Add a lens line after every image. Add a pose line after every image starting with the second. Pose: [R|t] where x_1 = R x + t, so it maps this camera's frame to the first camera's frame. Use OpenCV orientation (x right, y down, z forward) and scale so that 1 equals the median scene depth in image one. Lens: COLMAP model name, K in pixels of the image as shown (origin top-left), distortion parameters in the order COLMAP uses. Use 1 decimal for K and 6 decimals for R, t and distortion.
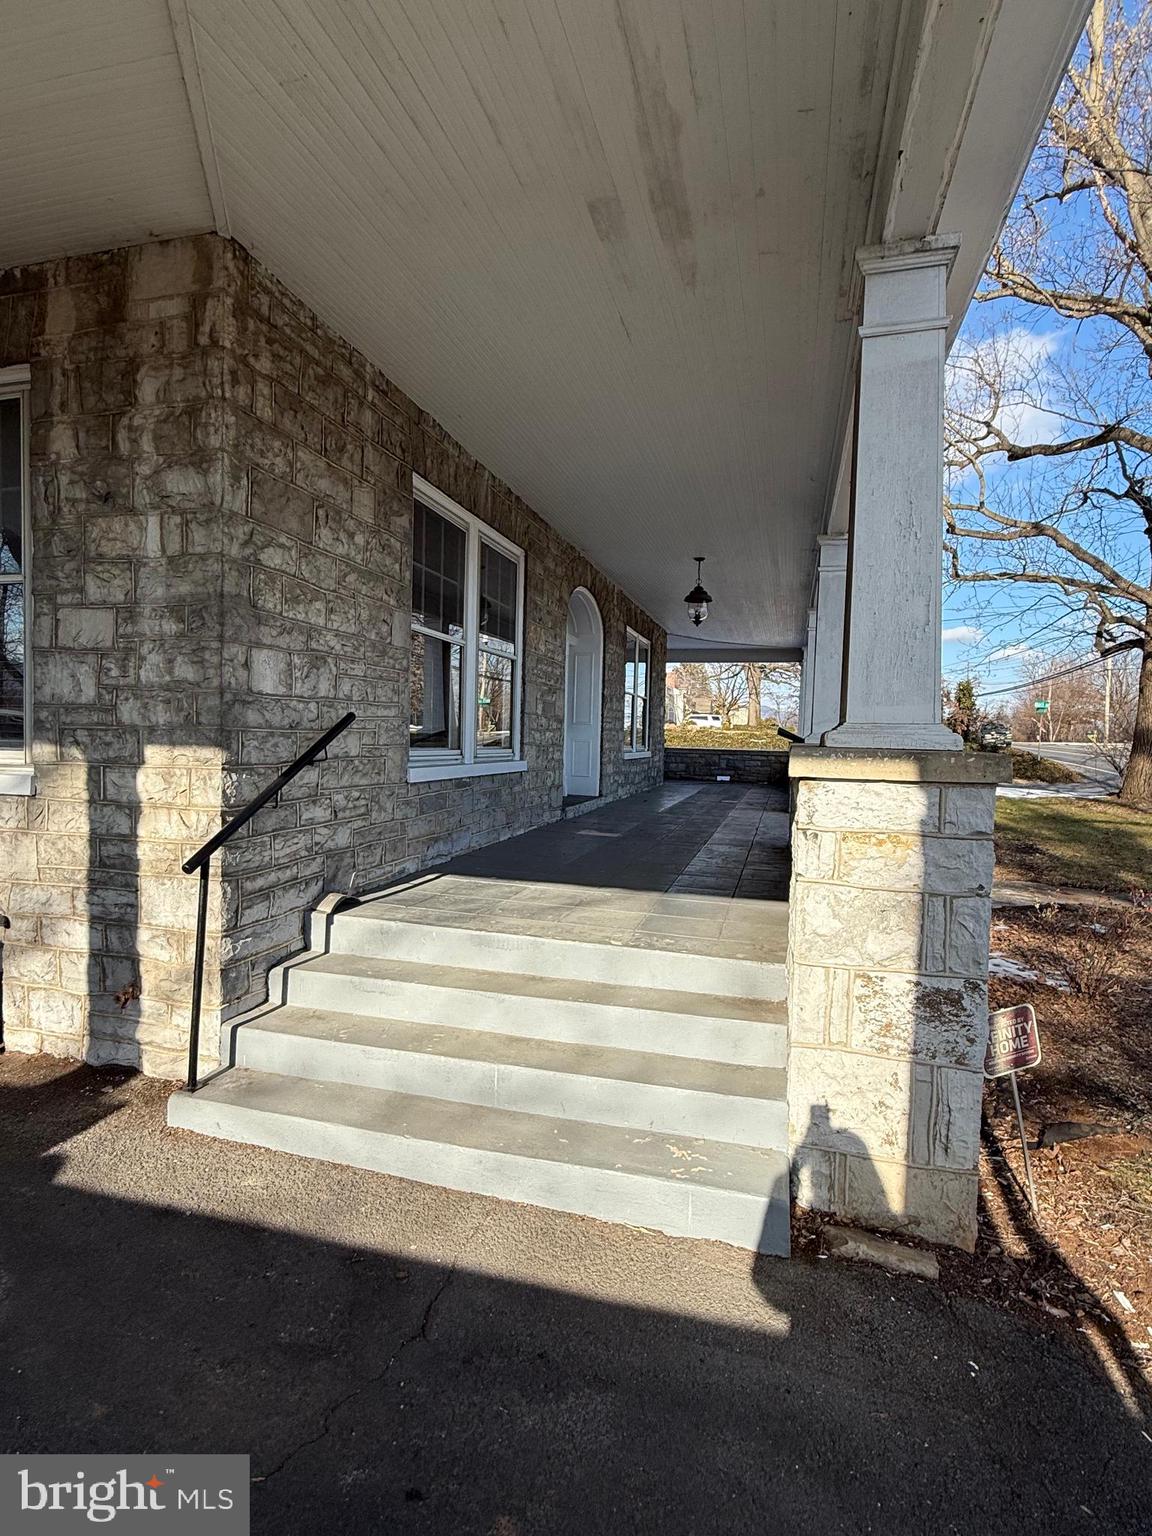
lens RADIAL K [[769.6, 0, 576.8], [0, 769.6, 771.2], [0, 0, 1]] dist [-0.009194, -0.000538]
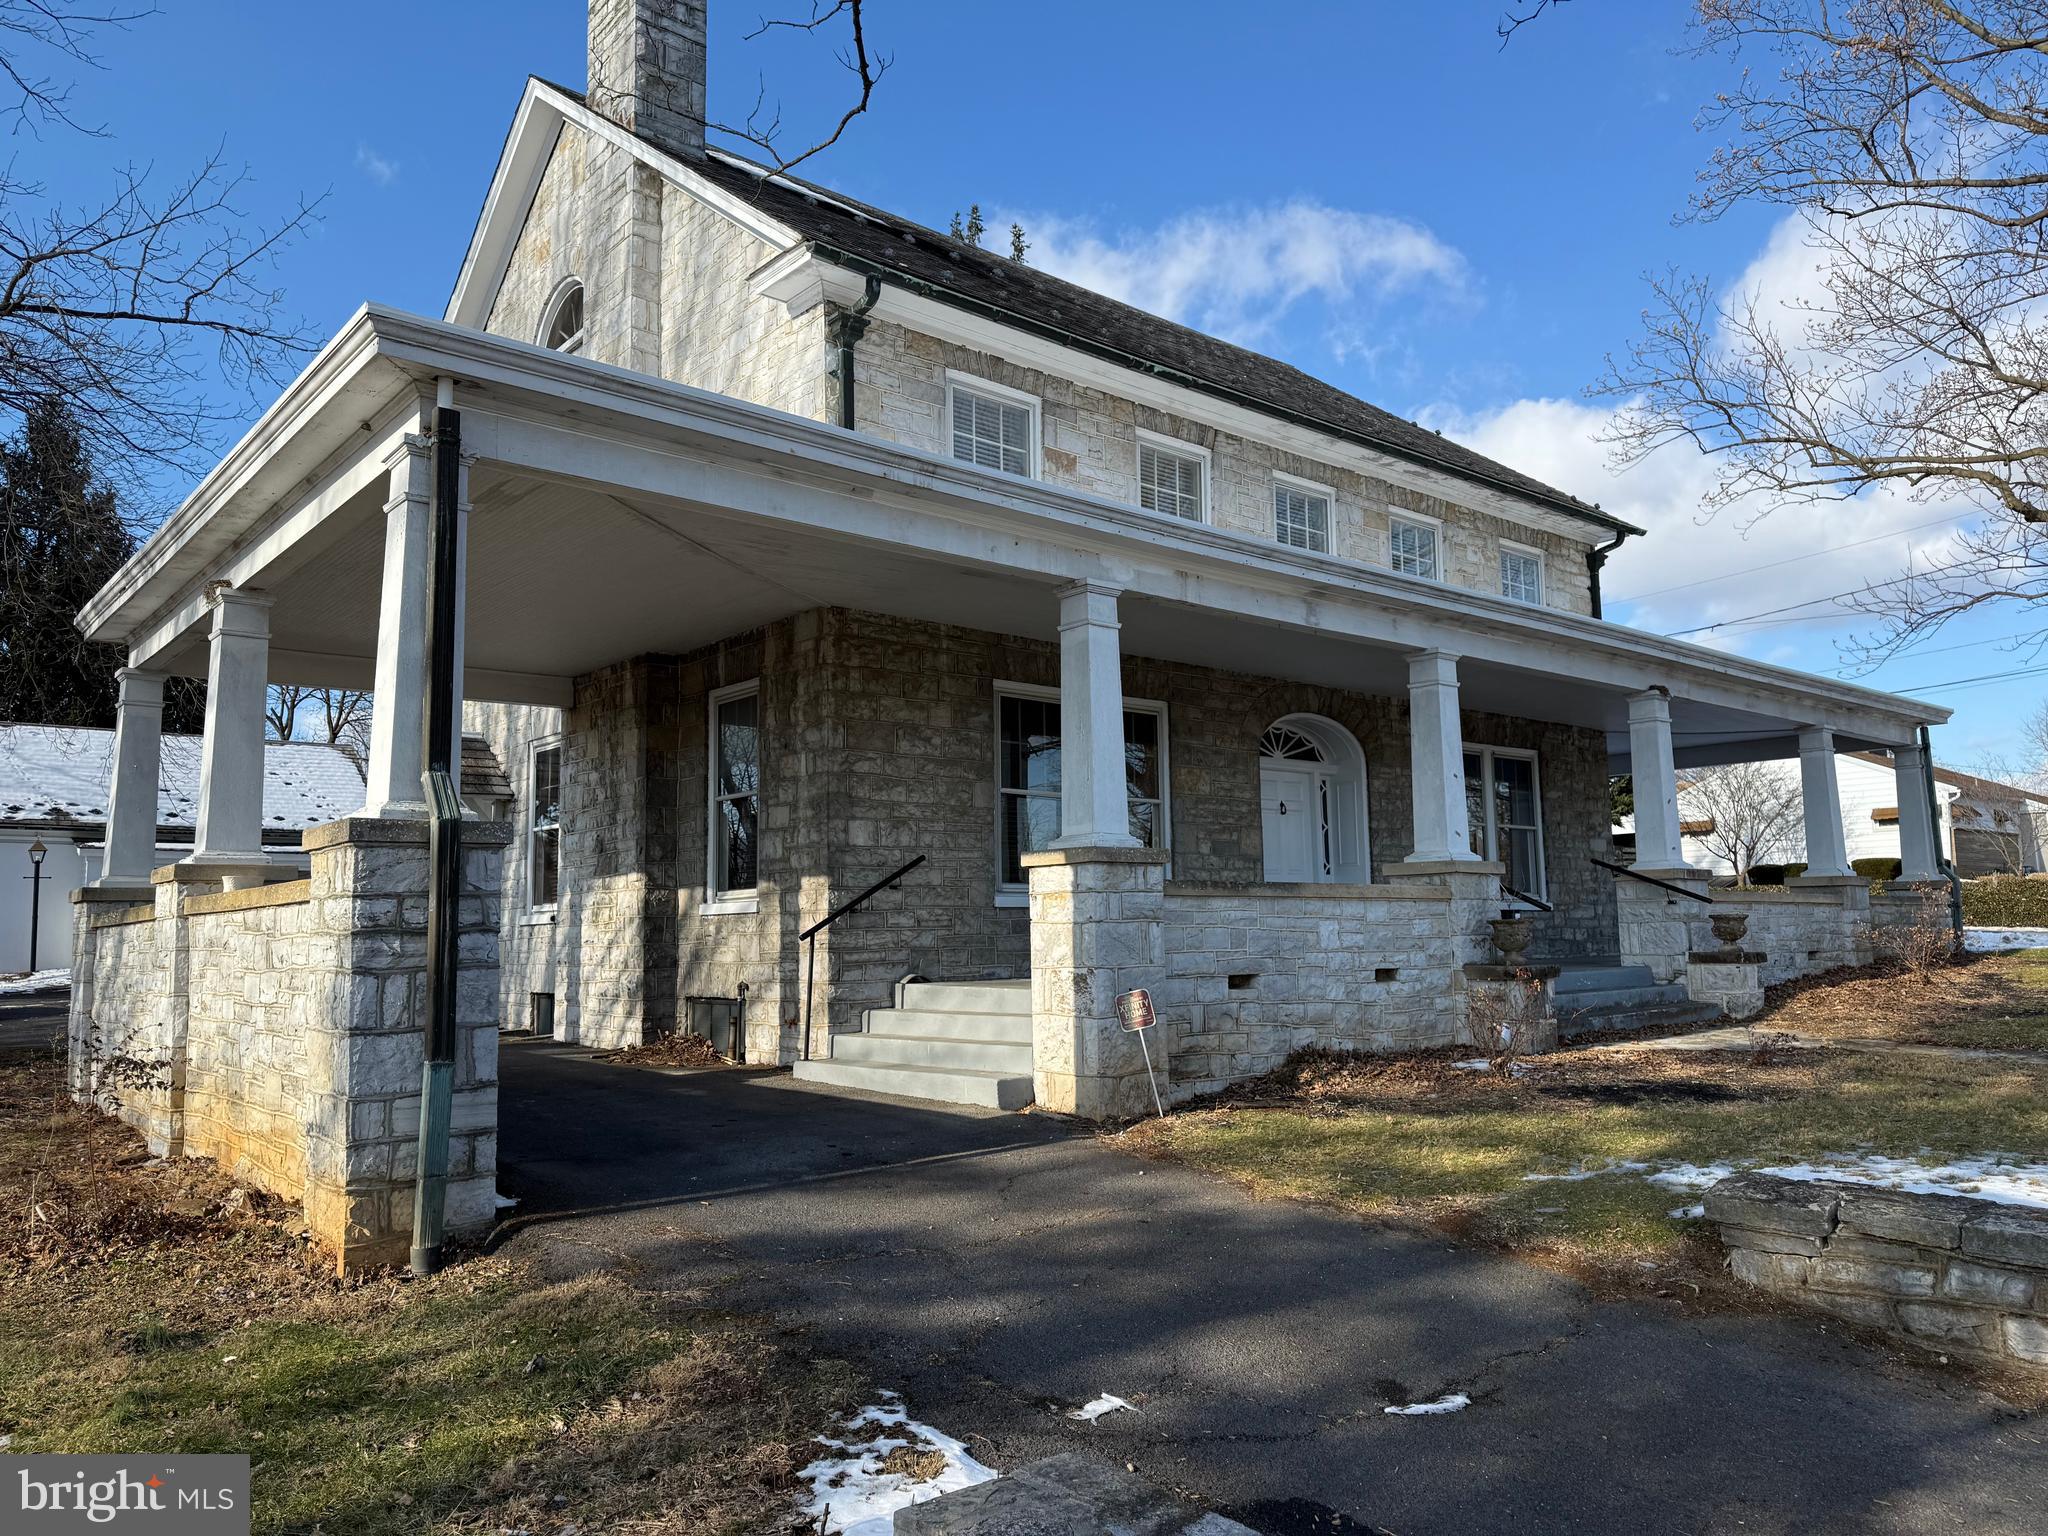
lens RADIAL K [[1424.5, 0, 1024.0], [0, 1424.5, 768.0], [0, 0, 1]] dist [0.014649, 0.001918]
pose [[0.830315, -0.104570, -0.547396, 1.679403], [0.013015, 0.985609, -0.168541, 0.271920], [0.557142, 0.132818, 0.819727, -1.439973]]
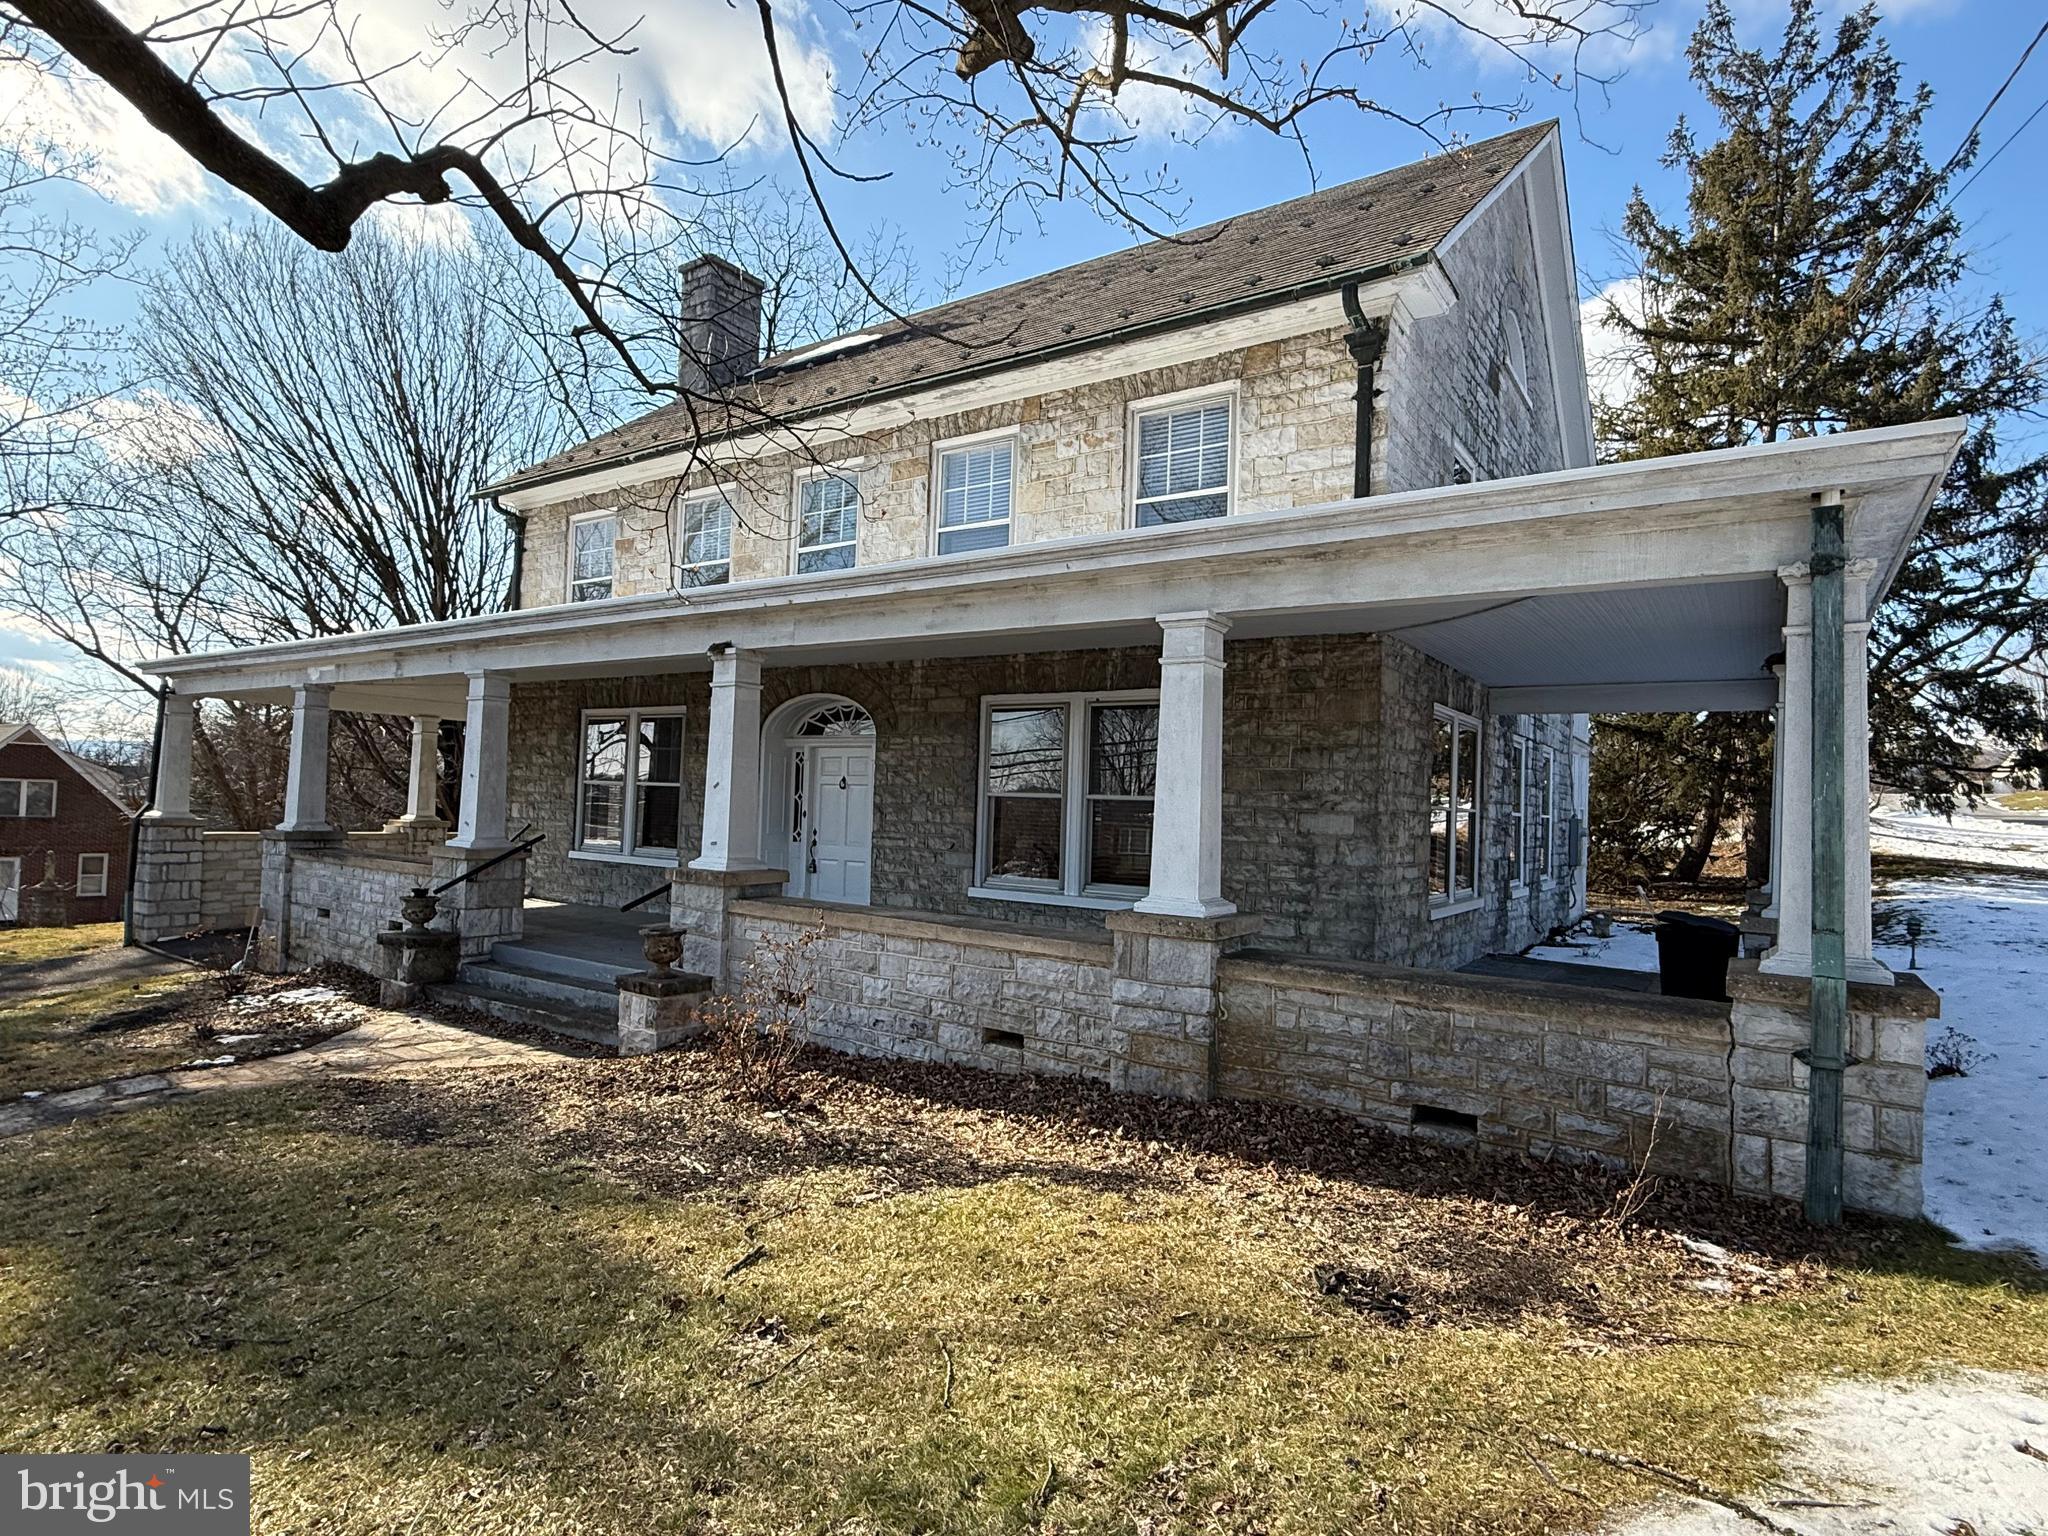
lens RADIAL K [[1054.7, 0, 1024.0], [0, 1054.7, 768.0], [0, 0, 1]] dist [0.000010, 0.000045]
pose [[-0.299124, -0.075549, -0.951219, 3.027130], [-0.087216, 0.994853, -0.051588, -0.261111], [0.950220, 0.067530, -0.304174, 4.242665]]
